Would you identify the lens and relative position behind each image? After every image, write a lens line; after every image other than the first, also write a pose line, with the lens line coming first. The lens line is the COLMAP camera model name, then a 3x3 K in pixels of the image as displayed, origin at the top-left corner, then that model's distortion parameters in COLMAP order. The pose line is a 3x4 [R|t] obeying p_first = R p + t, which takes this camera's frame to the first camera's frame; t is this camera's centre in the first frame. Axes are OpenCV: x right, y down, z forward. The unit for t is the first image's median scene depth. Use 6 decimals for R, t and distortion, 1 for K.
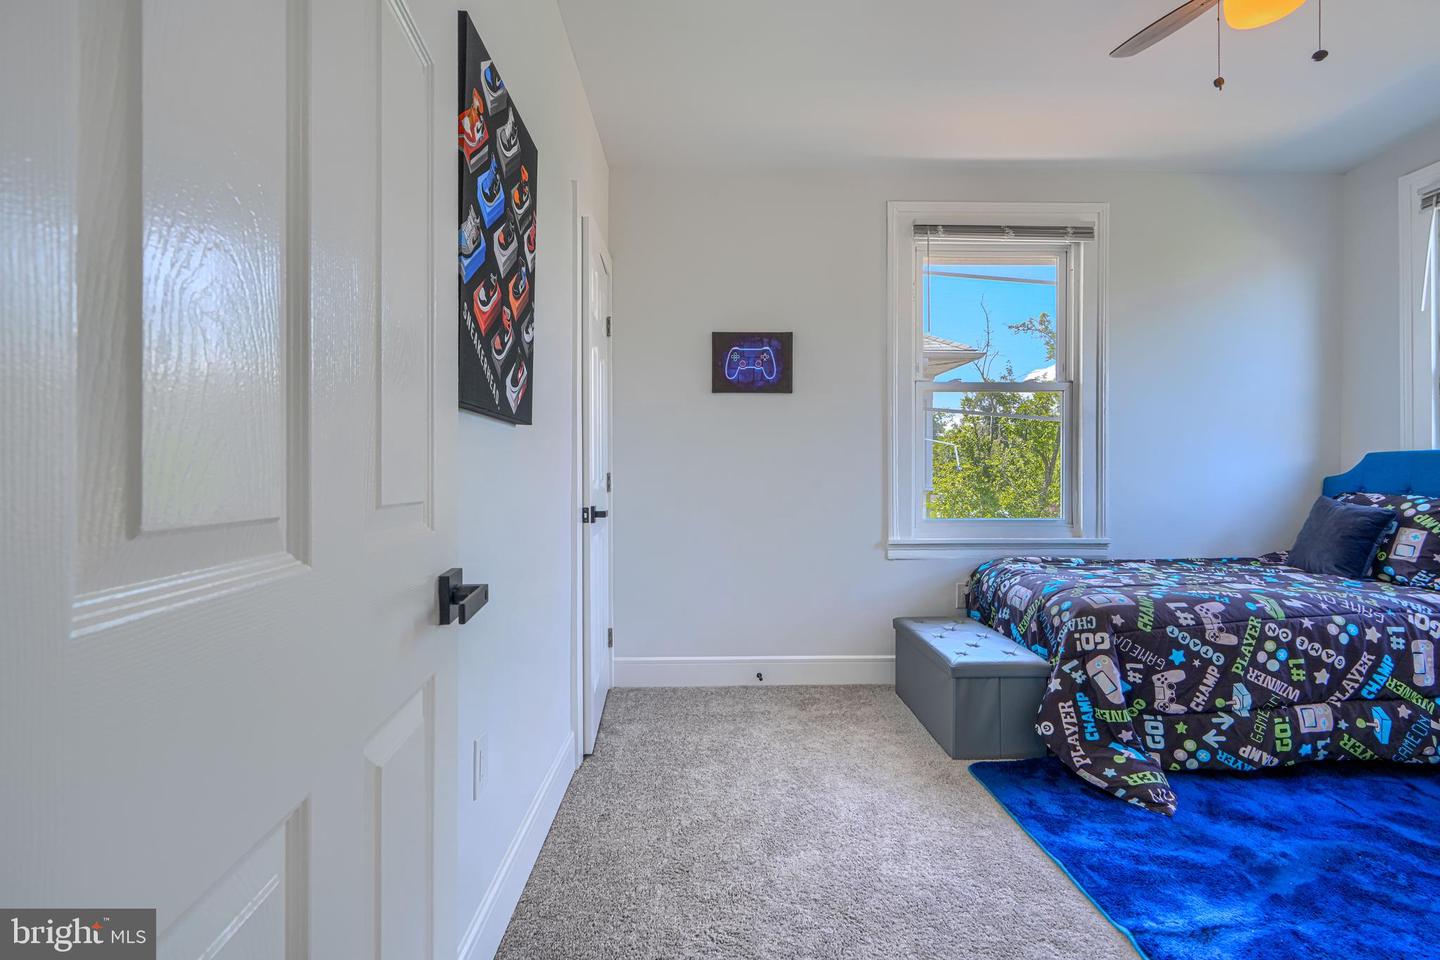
lens RADIAL K [[655.5, 0, 717.8], [0, 655.5, 471.4], [0, 0, 1]] dist [0.001364, 0.000123]
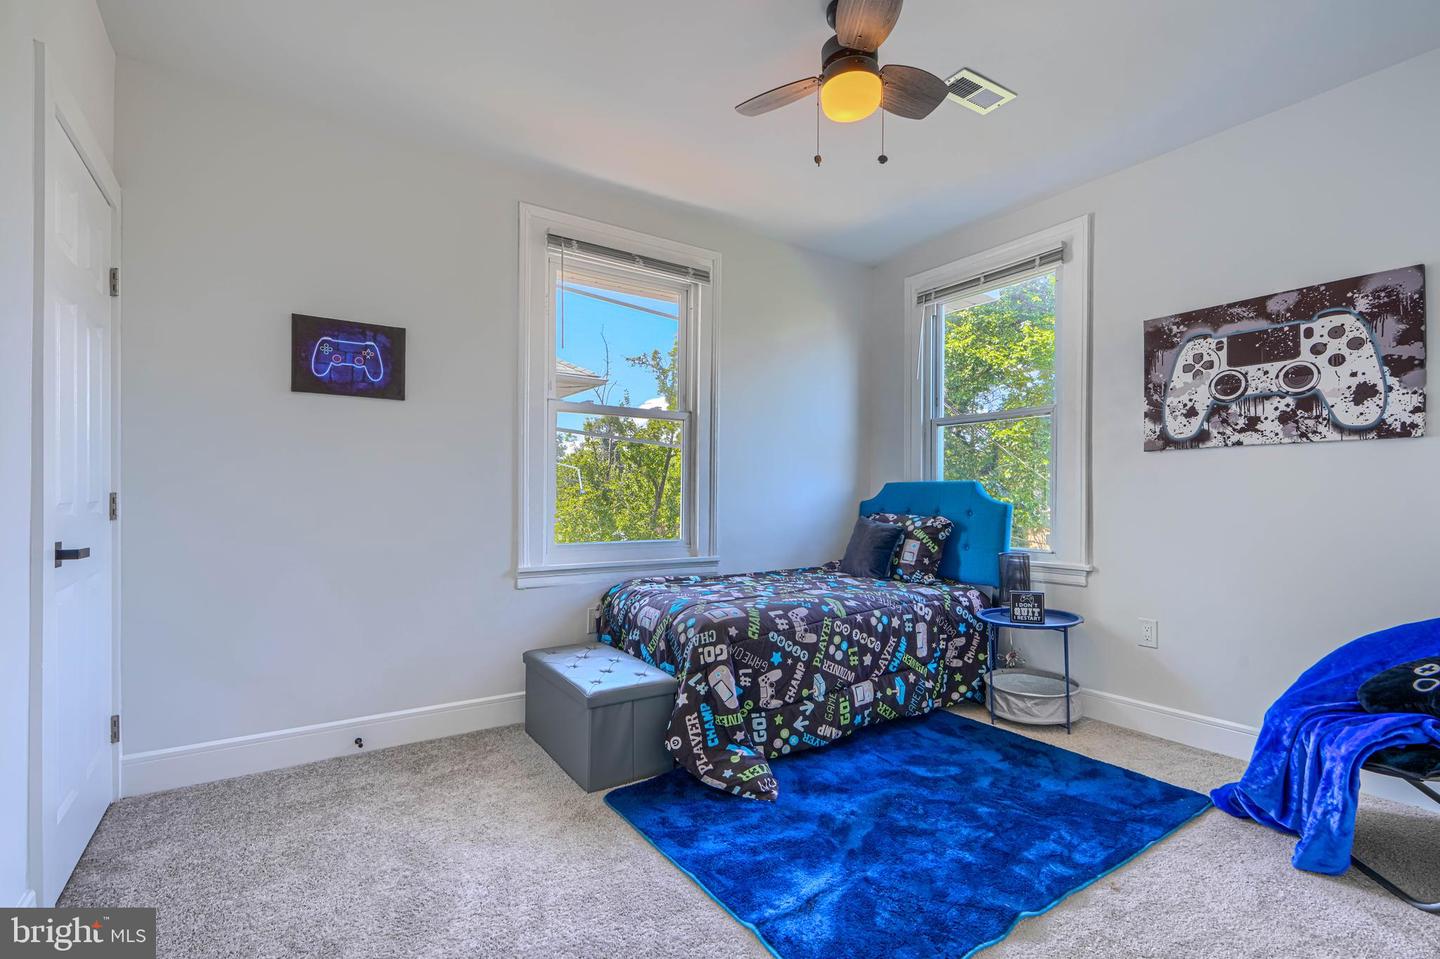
lens RADIAL K [[655.5, 0, 720.7], [0, 655.5, 499.3], [0, 0, 1]] dist [0.001364, 0.000123]
pose [[0.841281, 0.004204, 0.540581, -0.000460], [-0.008380, 0.999951, 0.005265, 0.000062], [-0.540532, -0.008959, 0.841275, 0.086890]]
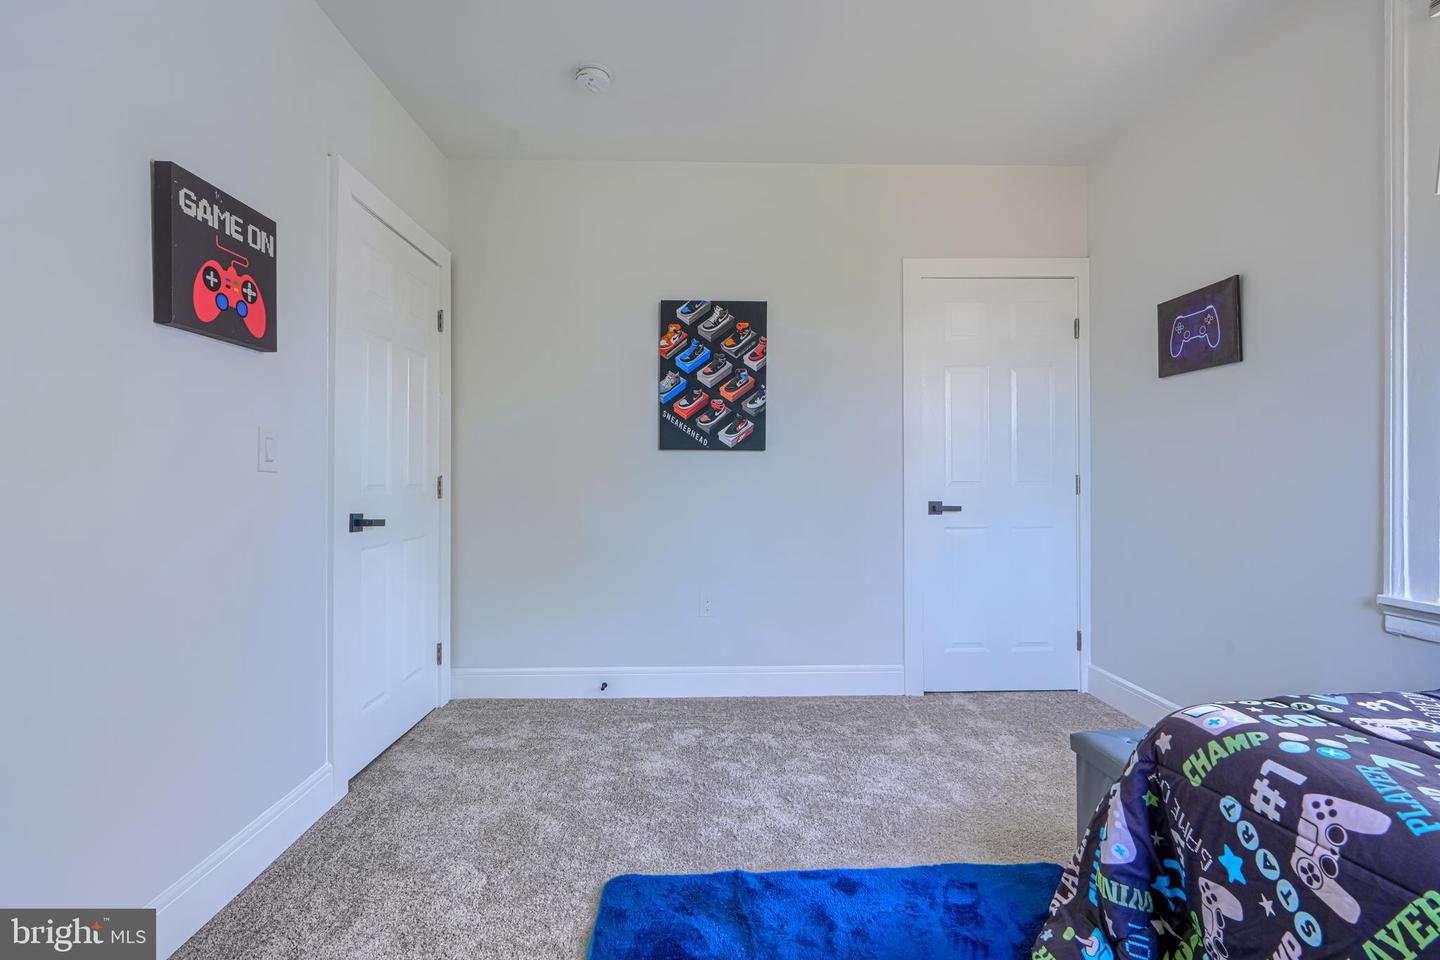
lens RADIAL K [[655.5, 0, 716.9], [0, 655.5, 475.0], [0, 0, 1]] dist [0.001364, 0.000123]
pose [[0.001826, -0.000694, -0.999998, 1.090320], [0.003207, 0.999995, -0.000688, 0.001351], [0.999993, -0.003205, 0.001828, 0.587169]]
